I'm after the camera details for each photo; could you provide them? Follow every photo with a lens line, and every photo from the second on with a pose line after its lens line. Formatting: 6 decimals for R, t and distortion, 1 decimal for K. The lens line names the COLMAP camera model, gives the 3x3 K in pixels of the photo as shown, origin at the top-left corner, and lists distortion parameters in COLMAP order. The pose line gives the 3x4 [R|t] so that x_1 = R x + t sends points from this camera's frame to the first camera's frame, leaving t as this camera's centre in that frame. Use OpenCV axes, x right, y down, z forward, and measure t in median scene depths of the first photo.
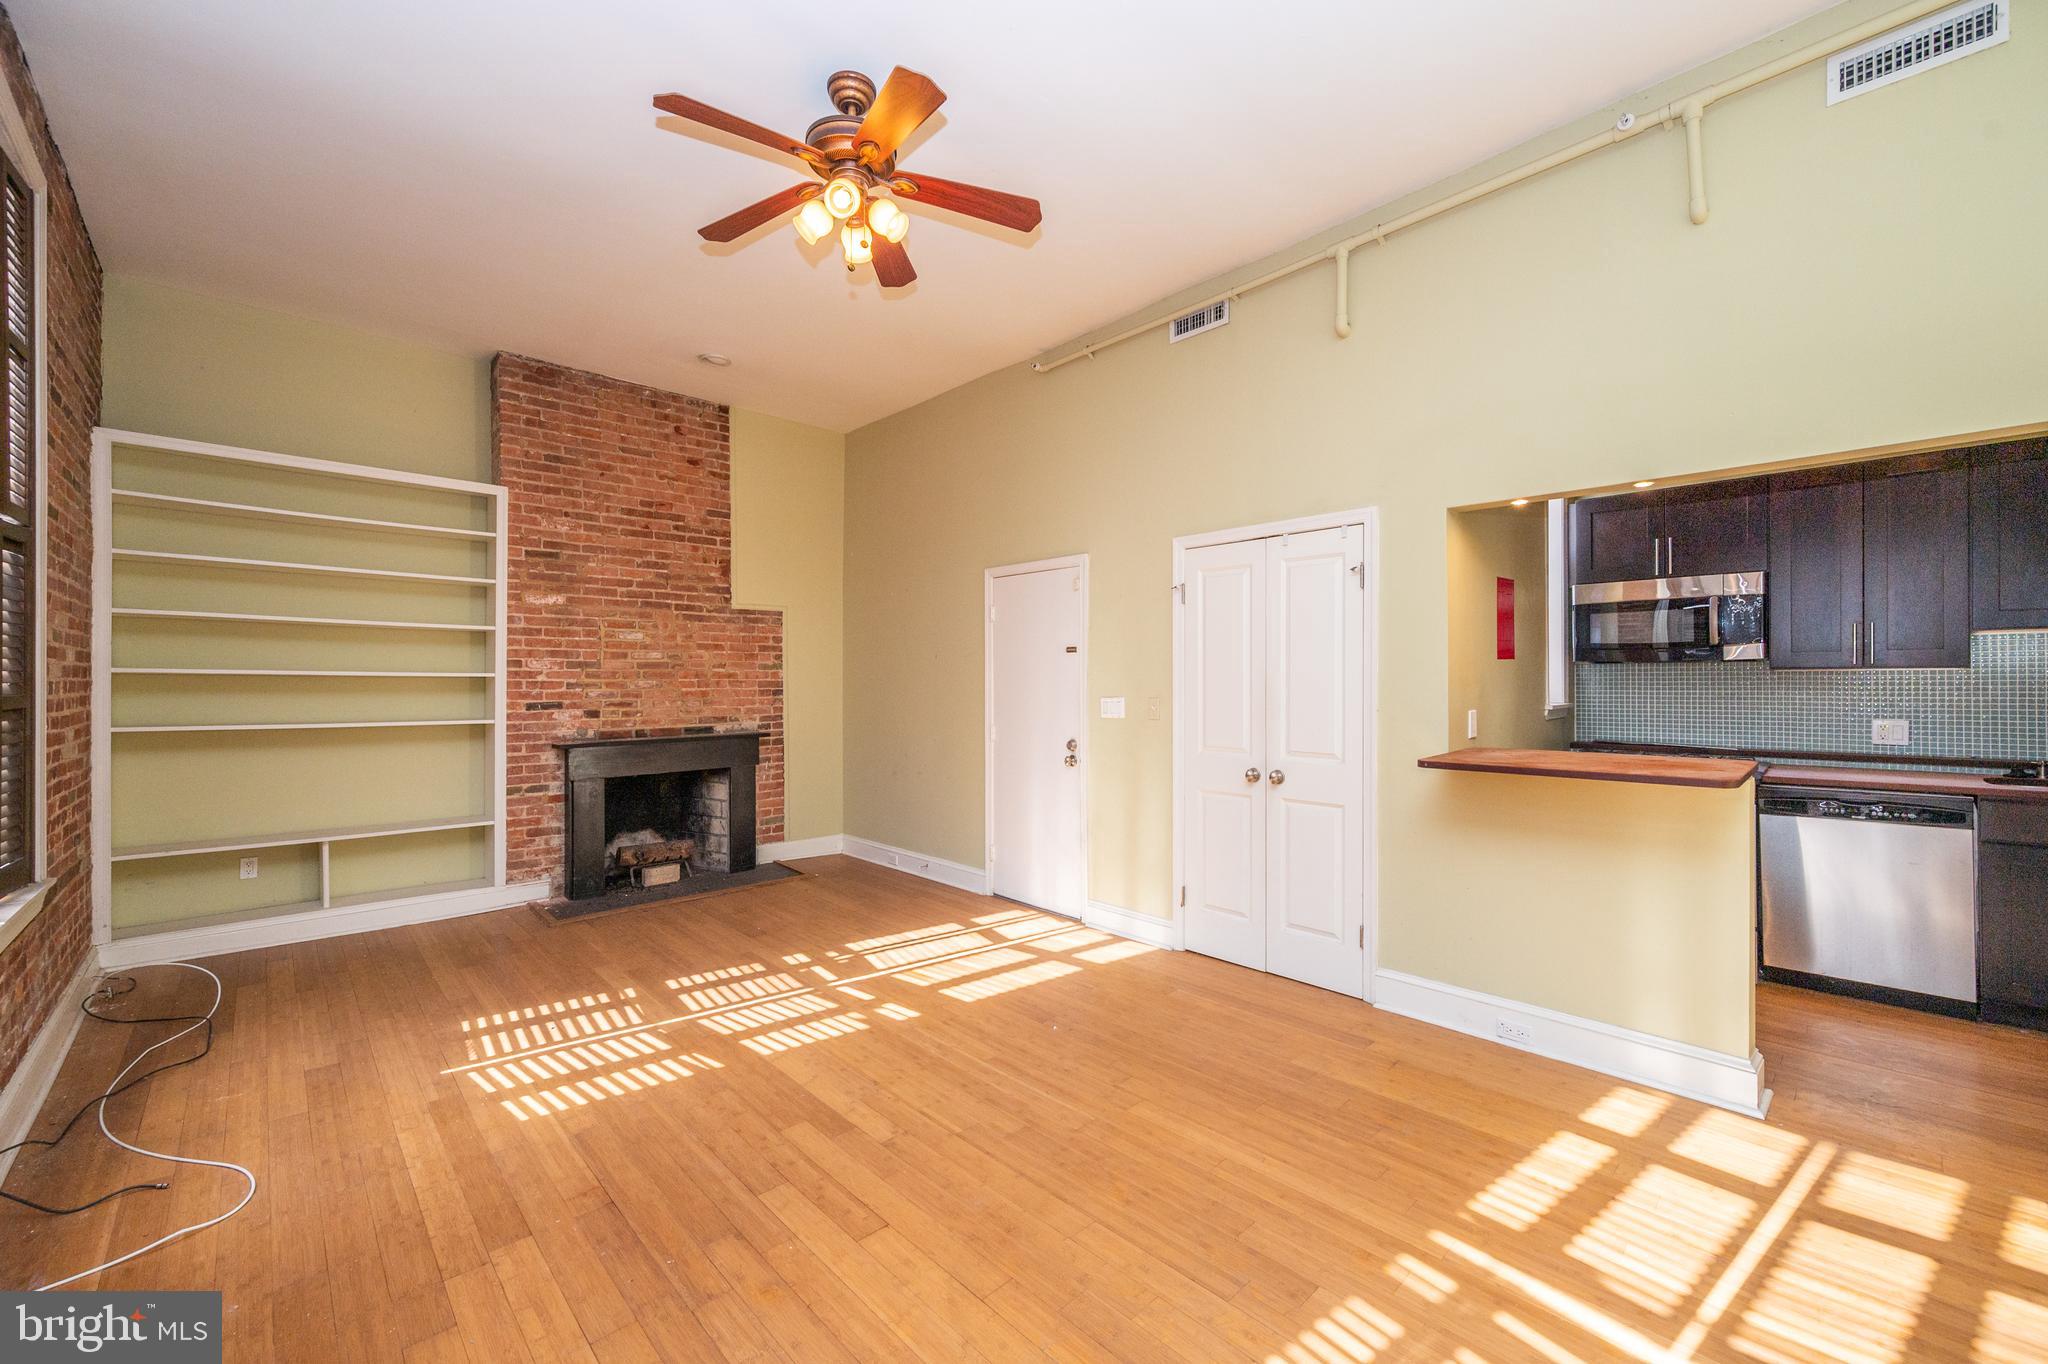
lens RADIAL K [[809.2, 0, 1019.2], [0, 809.2, 680.4], [0, 0, 1]] dist [-0.001714, 0.000431]
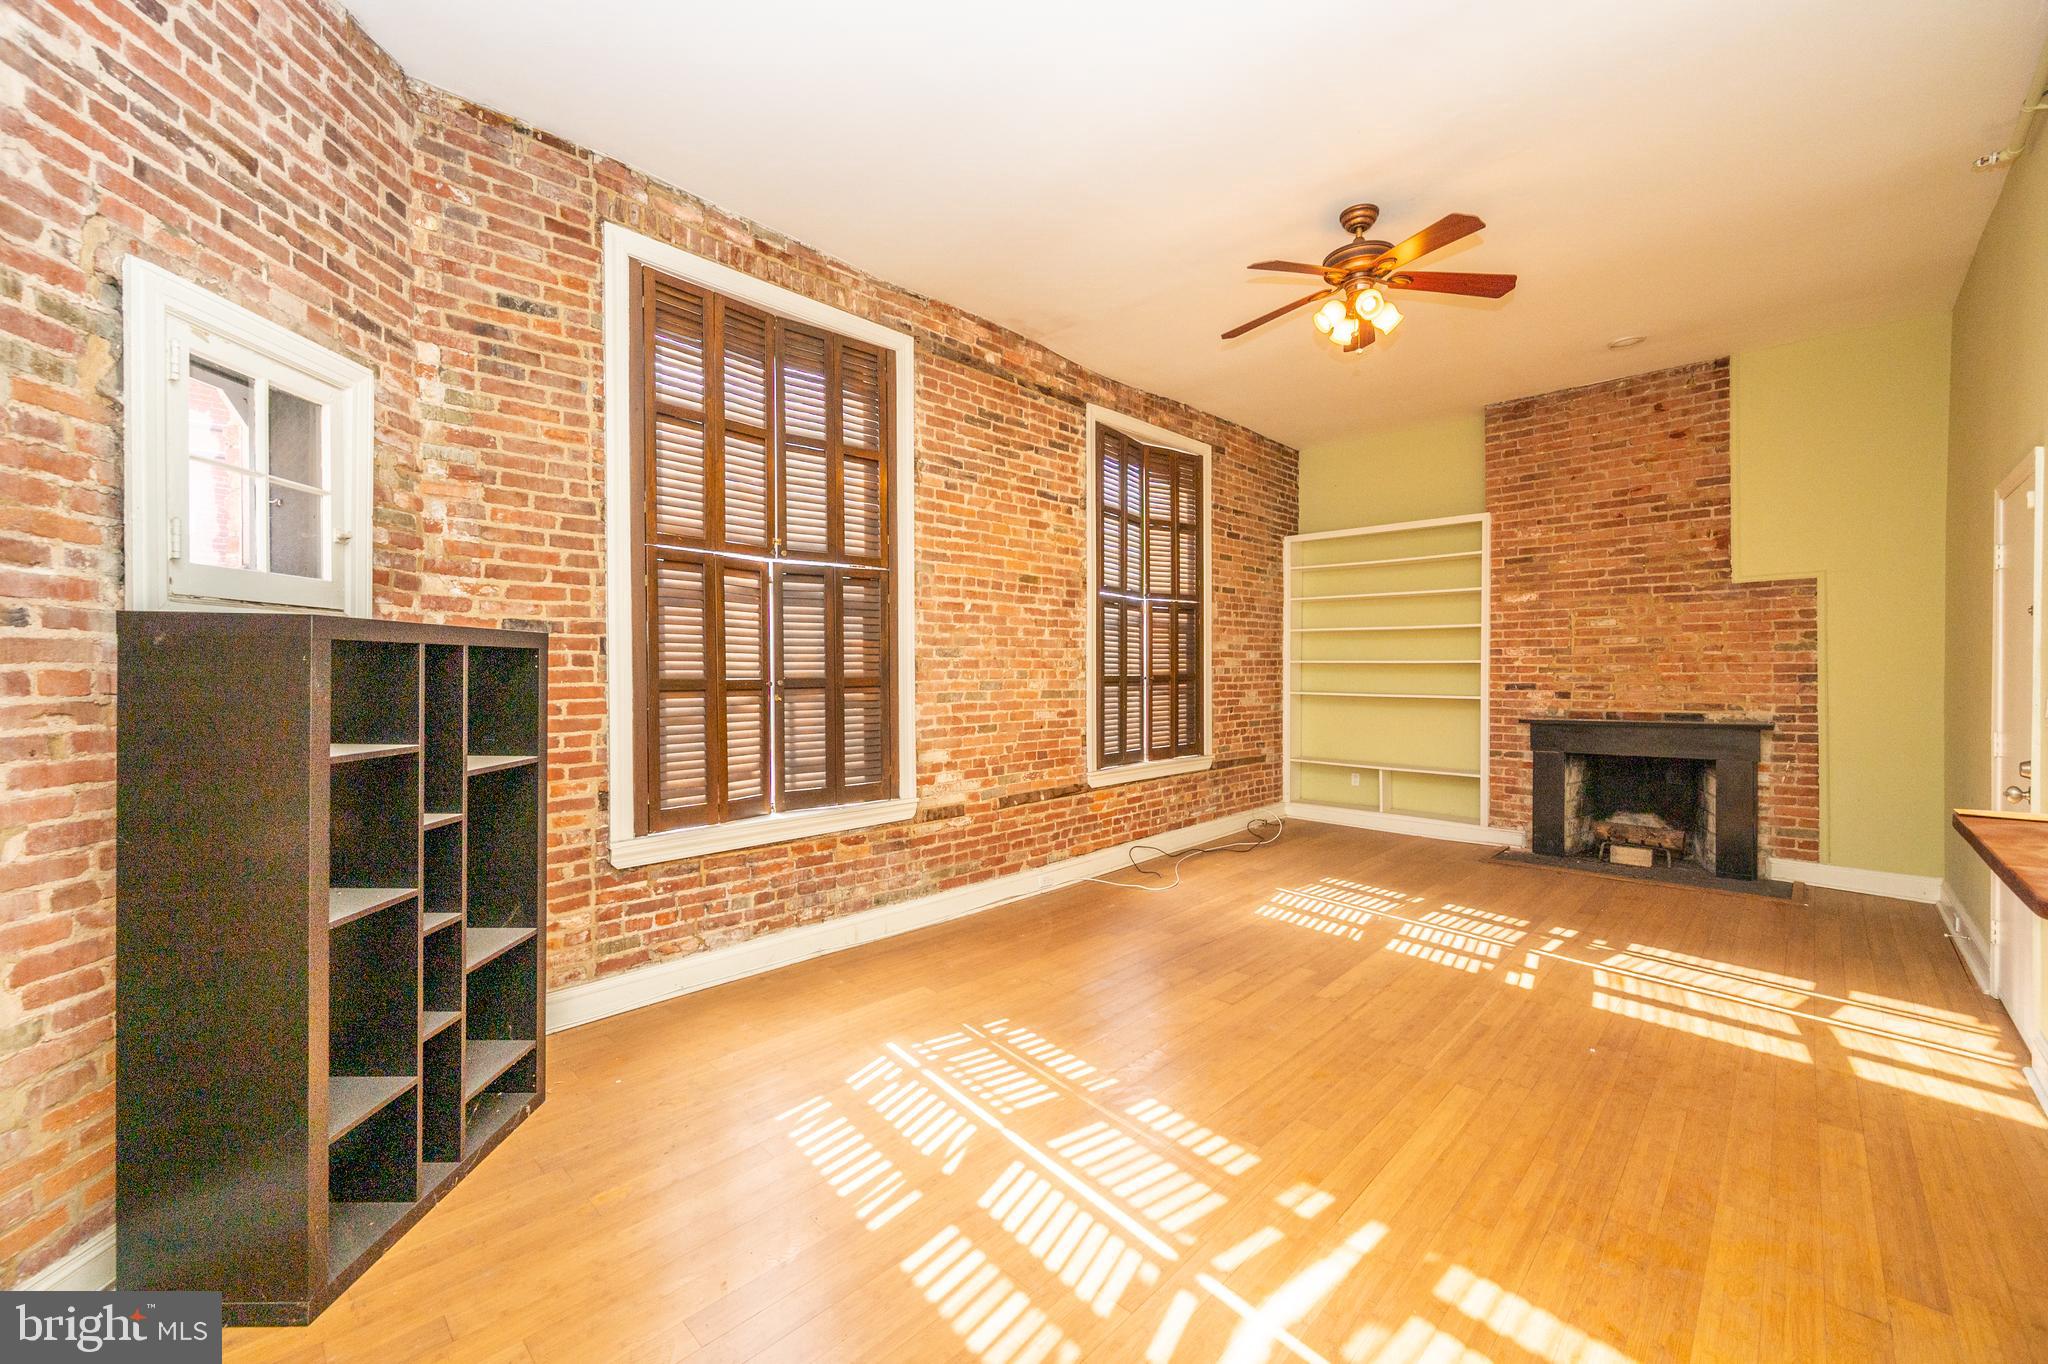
lens RADIAL K [[809.2, 0, 1022.4], [0, 809.2, 680.8], [0, 0, 1]] dist [-0.001714, 0.000431]
pose [[0.042175, 0.013376, -0.999021, 0.738114], [0.007056, 0.999881, 0.013686, 0.001540], [0.999085, -0.007626, 0.042075, 0.267712]]
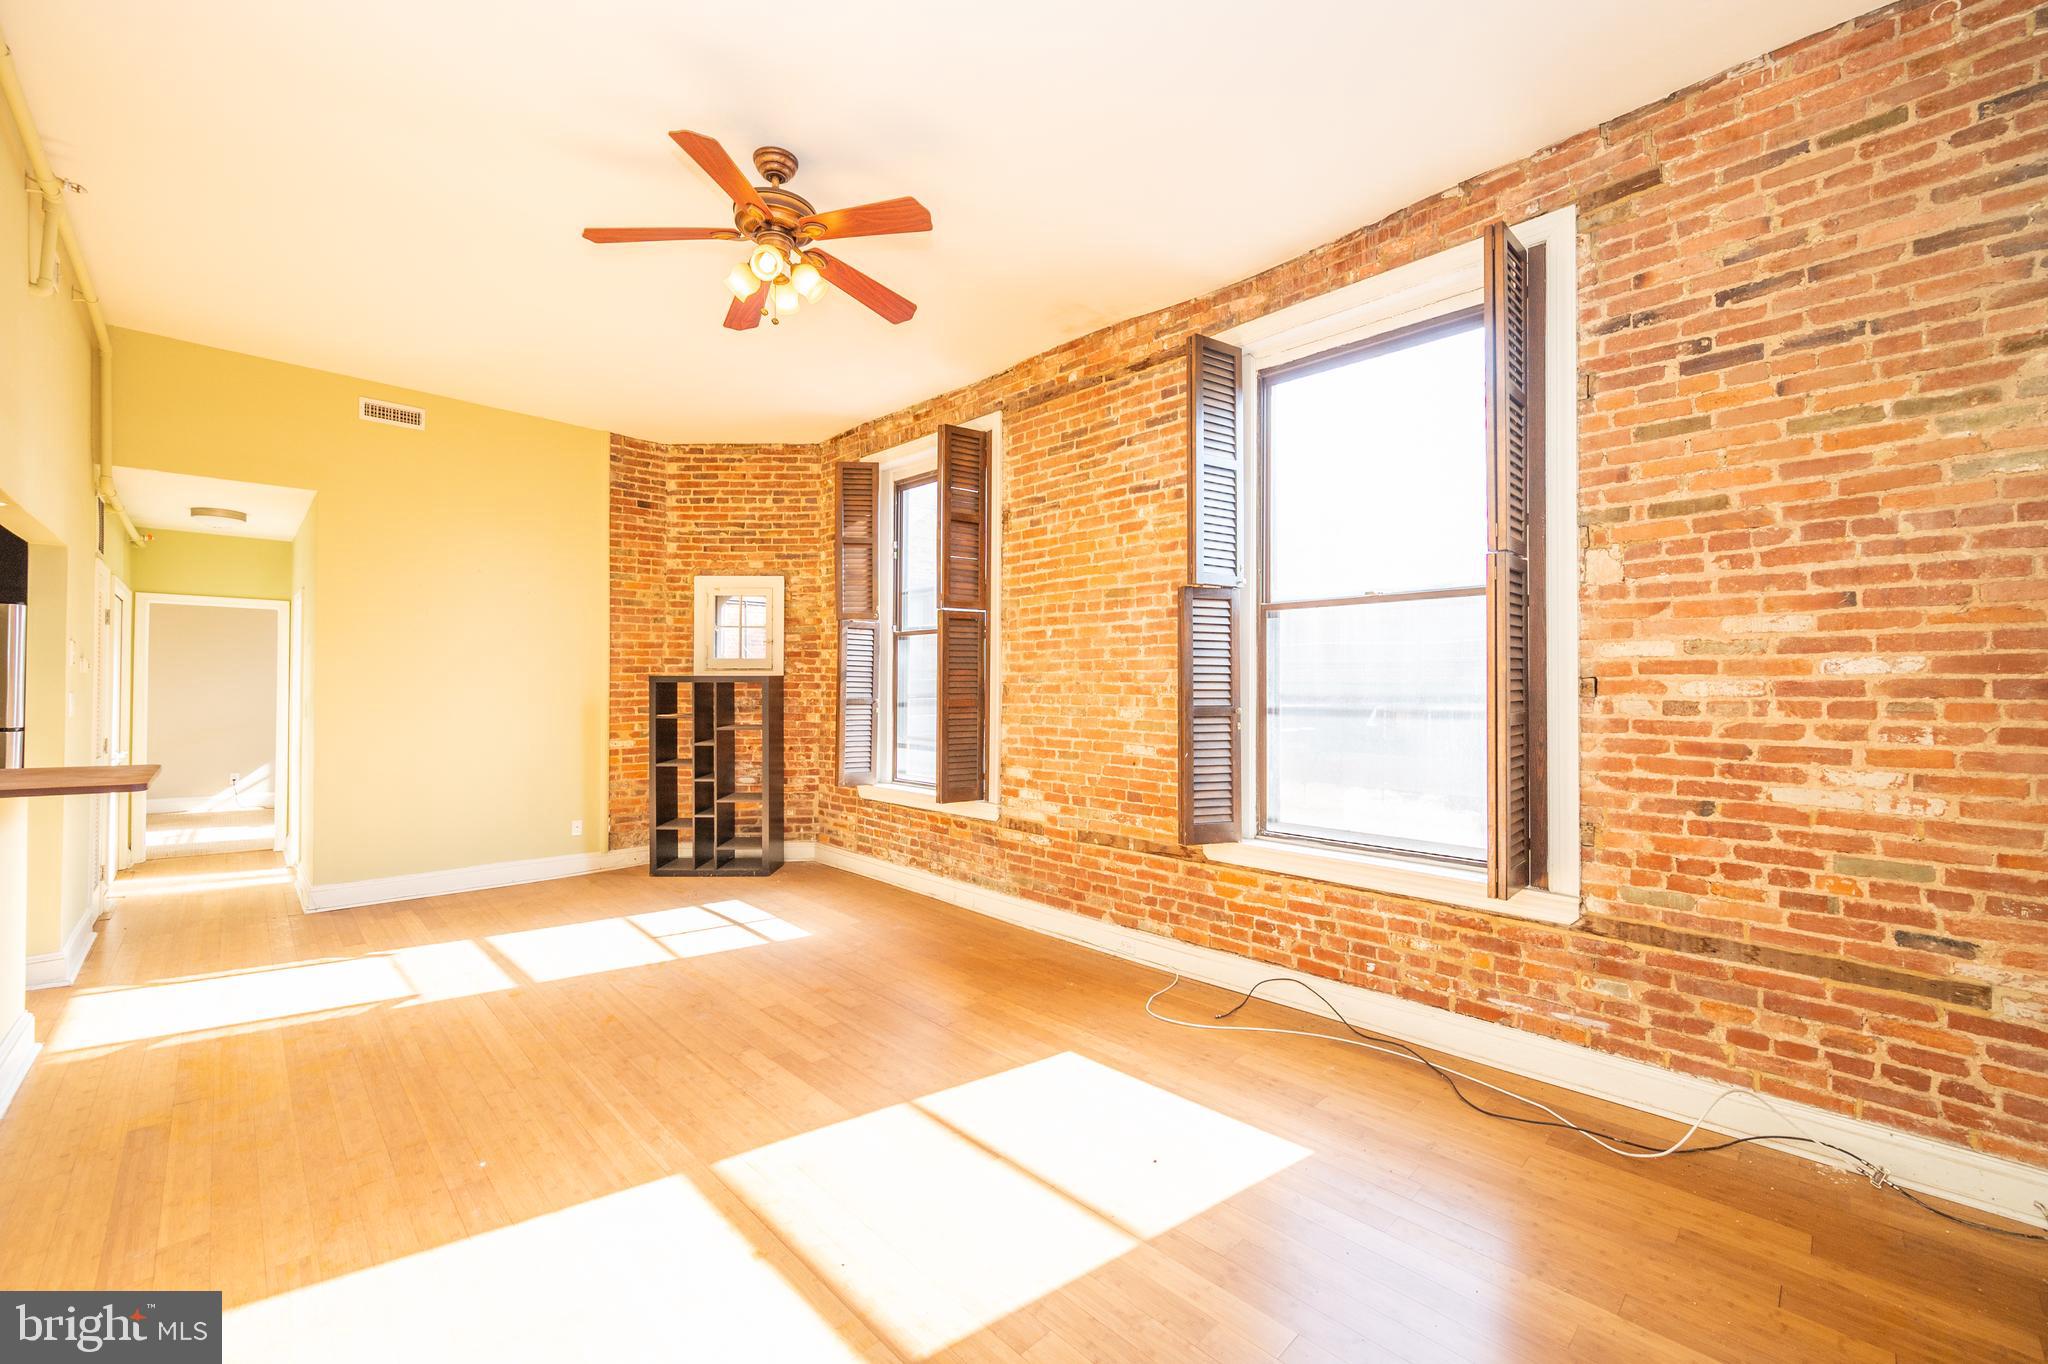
lens RADIAL K [[809.2, 0, 1014.2], [0, 809.2, 678.7], [0, 0, 1]] dist [-0.001714, 0.000431]
pose [[-0.999910, -0.002924, -0.013094, -0.352678], [-0.002765, 0.999922, -0.012143, -0.007777], [0.013129, -0.012105, -0.999841, 1.423915]]
